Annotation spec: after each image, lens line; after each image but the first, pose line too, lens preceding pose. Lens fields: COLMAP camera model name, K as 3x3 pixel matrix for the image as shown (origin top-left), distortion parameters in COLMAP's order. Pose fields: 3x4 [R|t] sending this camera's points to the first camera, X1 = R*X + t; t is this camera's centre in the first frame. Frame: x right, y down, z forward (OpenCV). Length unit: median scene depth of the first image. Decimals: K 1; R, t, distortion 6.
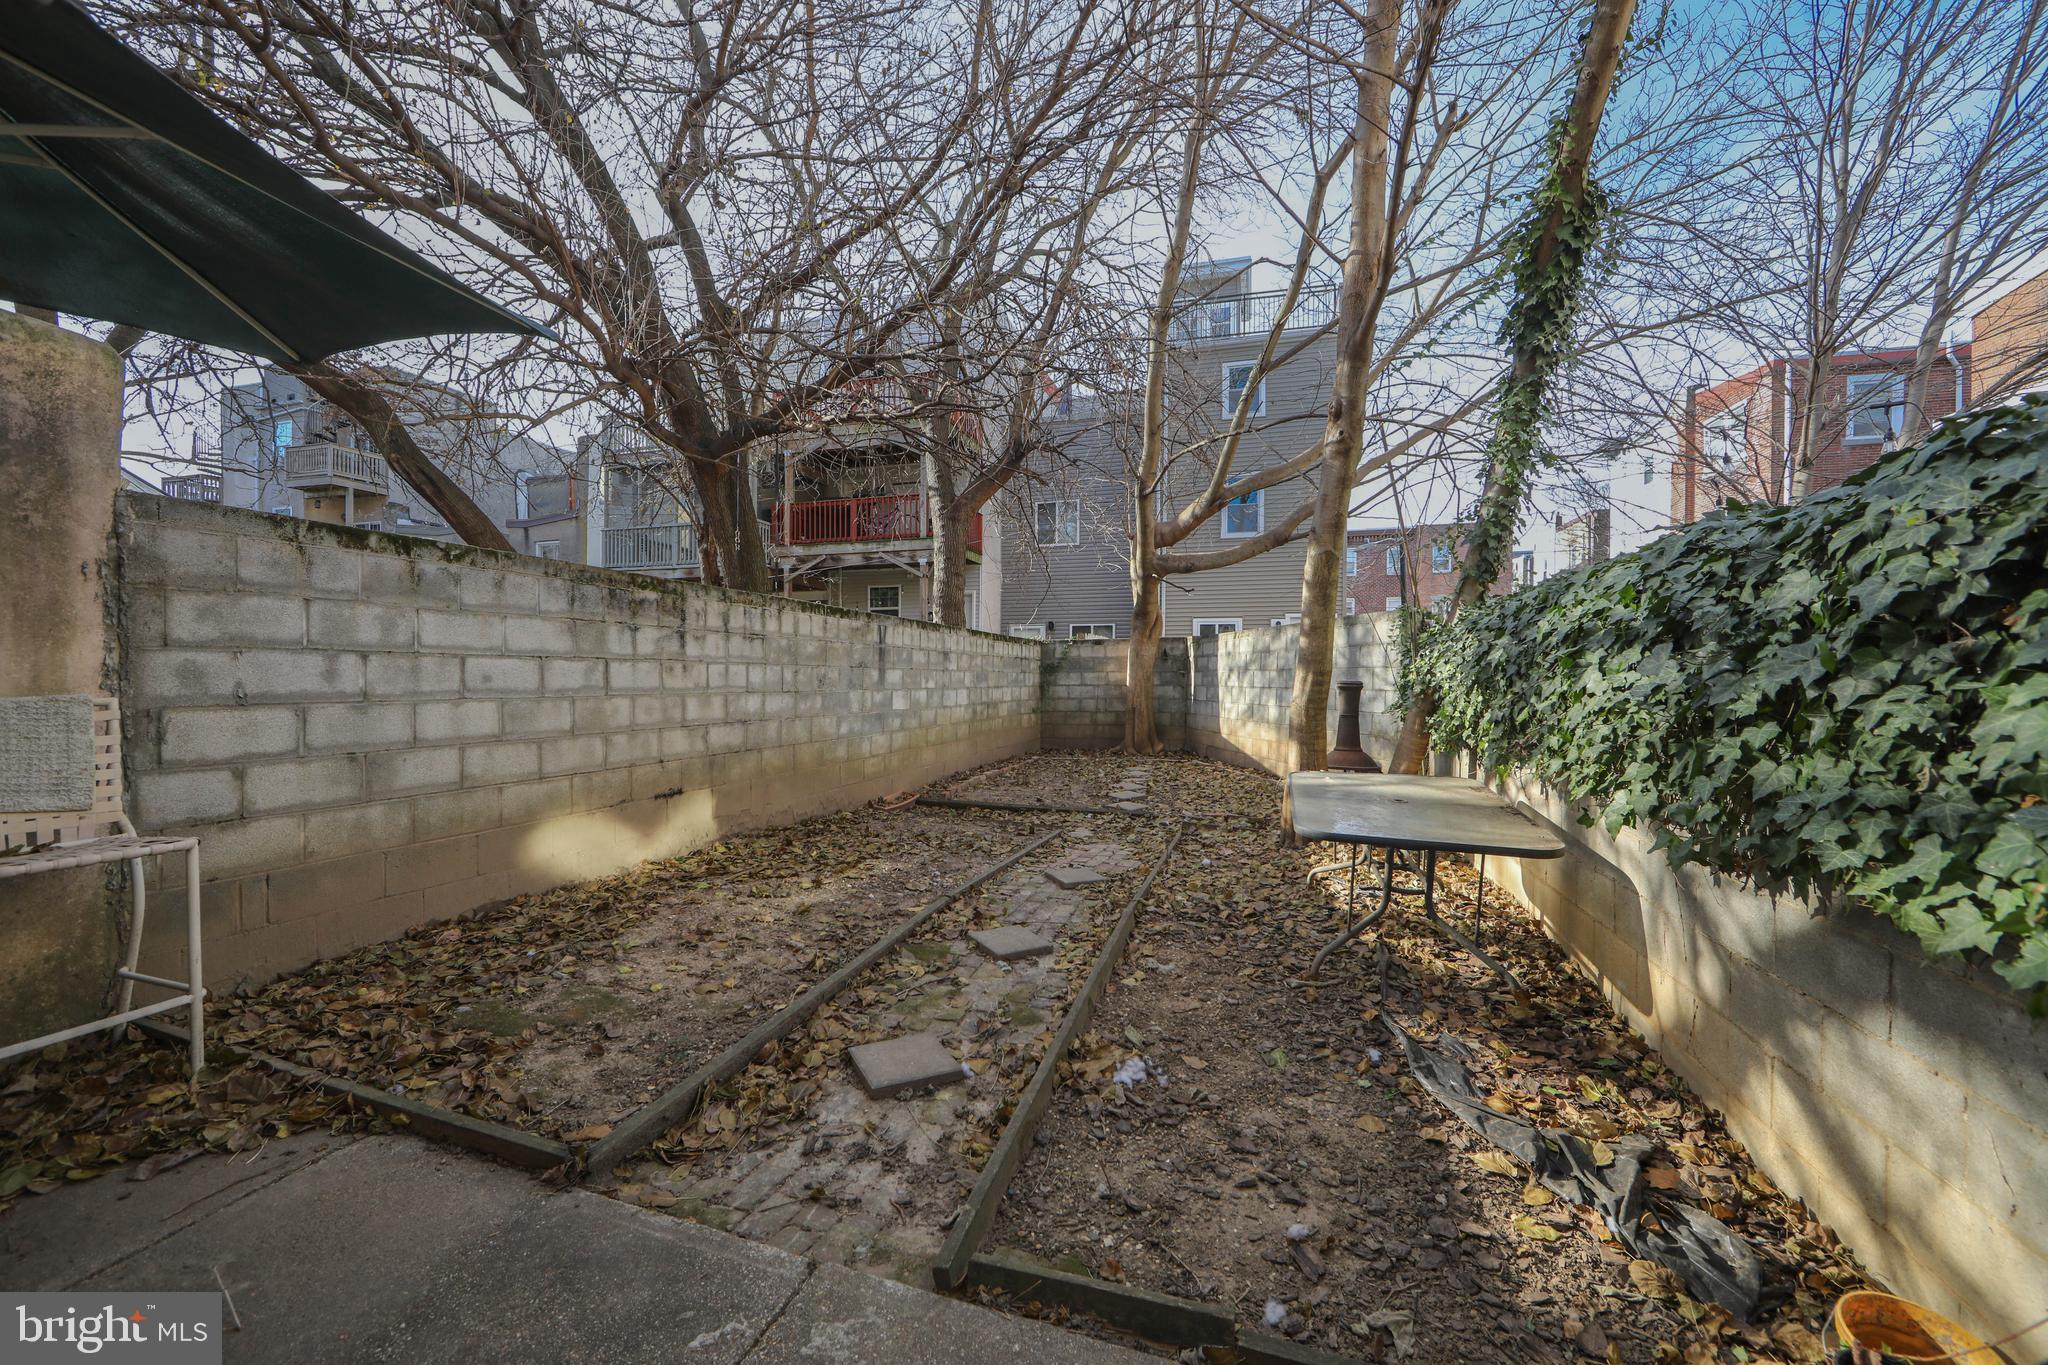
lens RADIAL K [[809.8, 0, 1024.0], [0, 809.8, 682.5], [0, 0, 1]] dist [-0.004861, -0.000025]
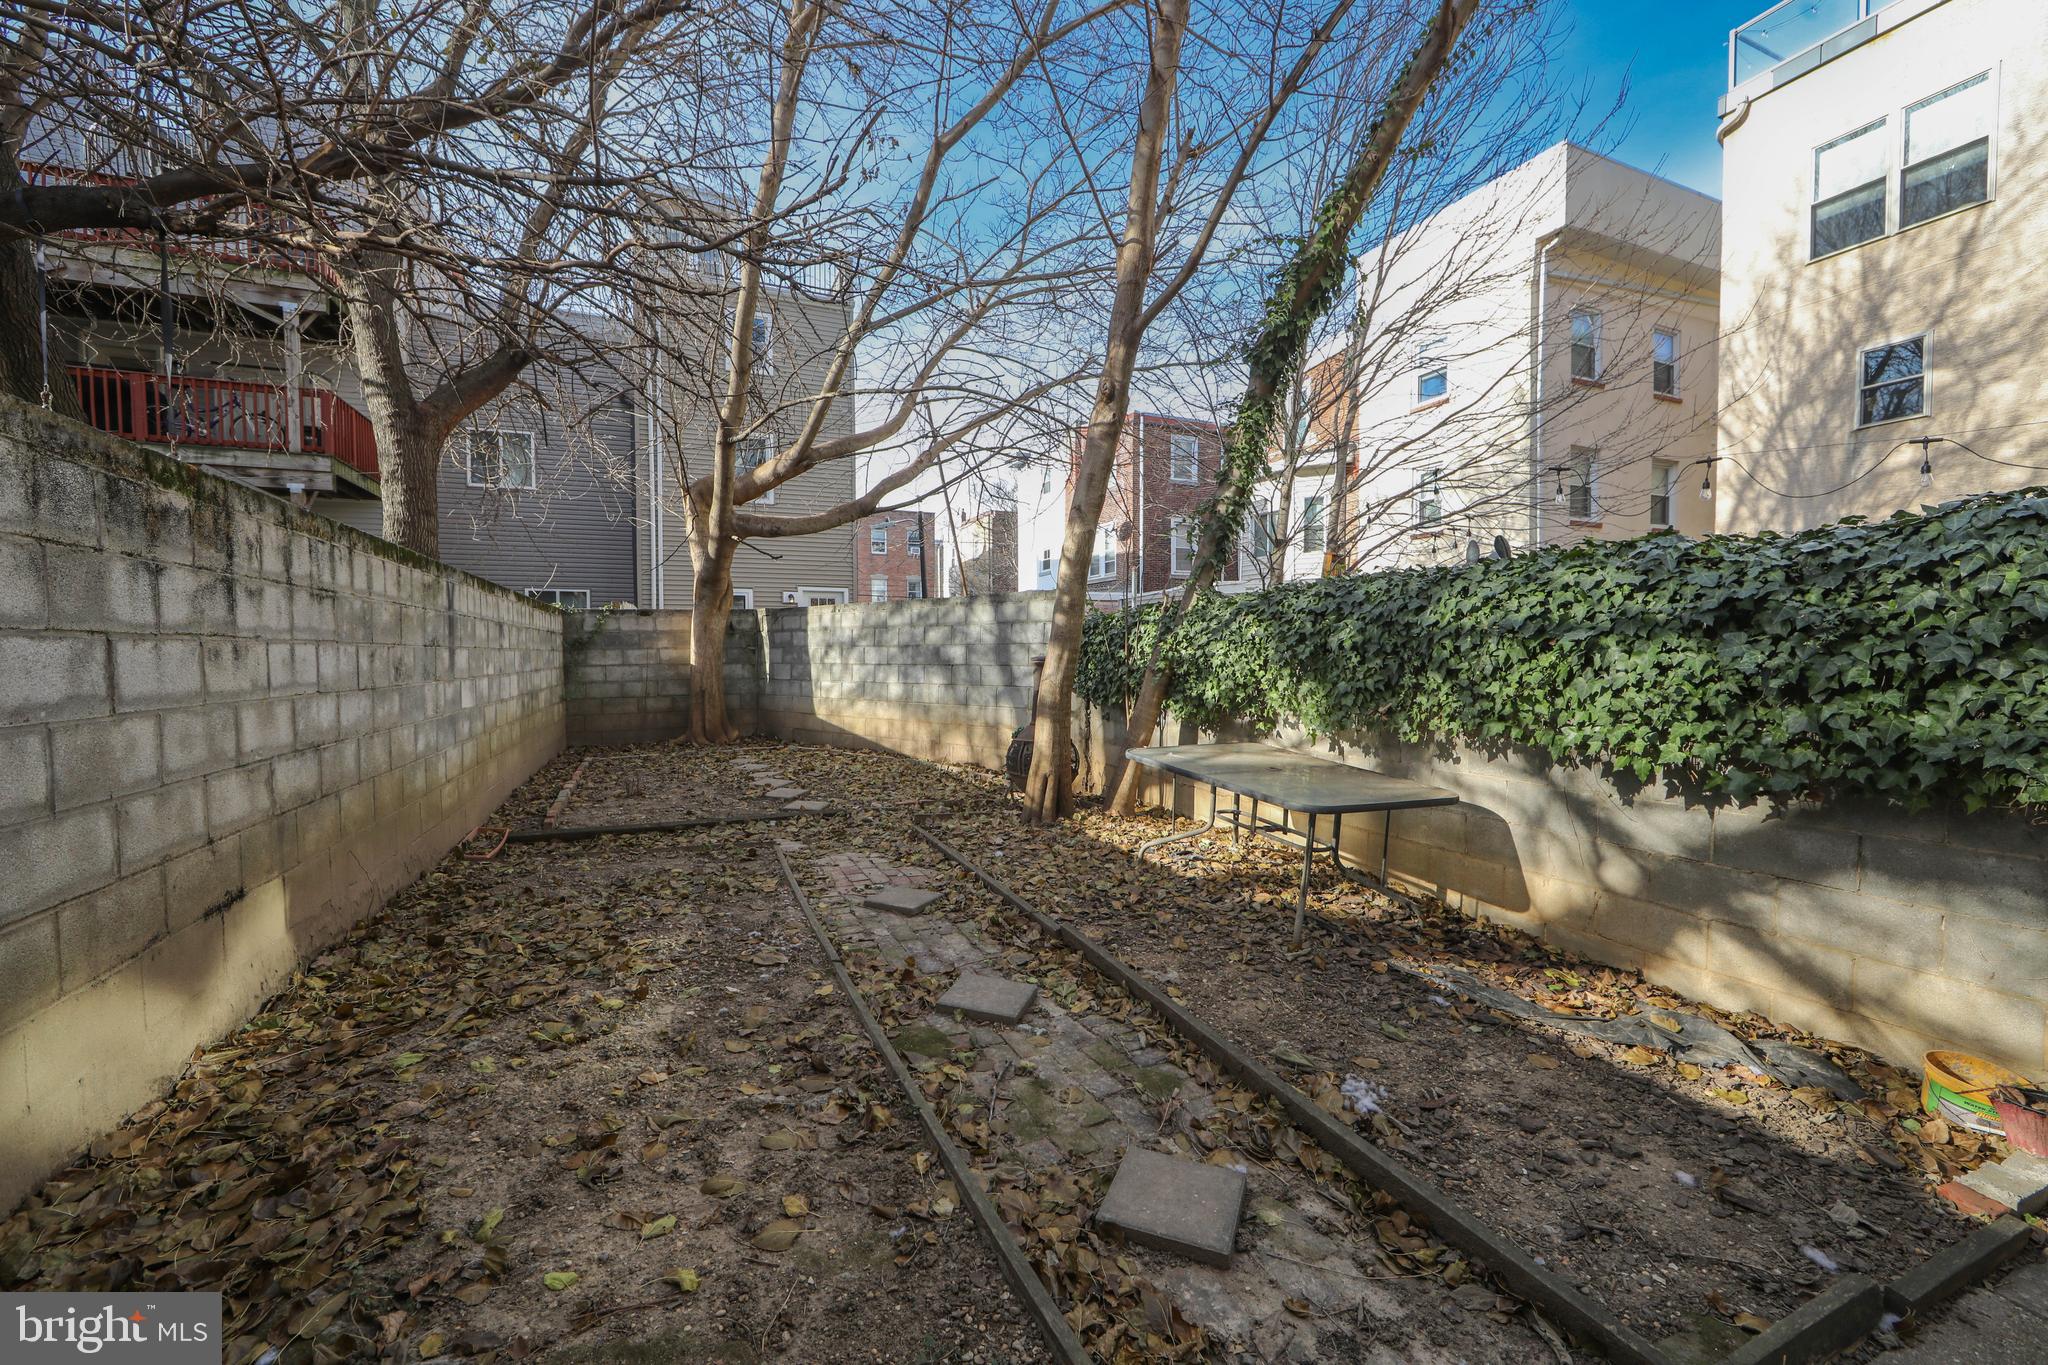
lens RADIAL K [[809.8, 0, 1024.0], [0, 809.8, 682.5], [0, 0, 1]] dist [-0.004861, -0.000025]
pose [[0.758230, -0.034100, 0.651095, -0.356258], [0.012873, 0.999220, 0.037341, -0.010544], [-0.651860, -0.019931, 0.758077, 0.278738]]
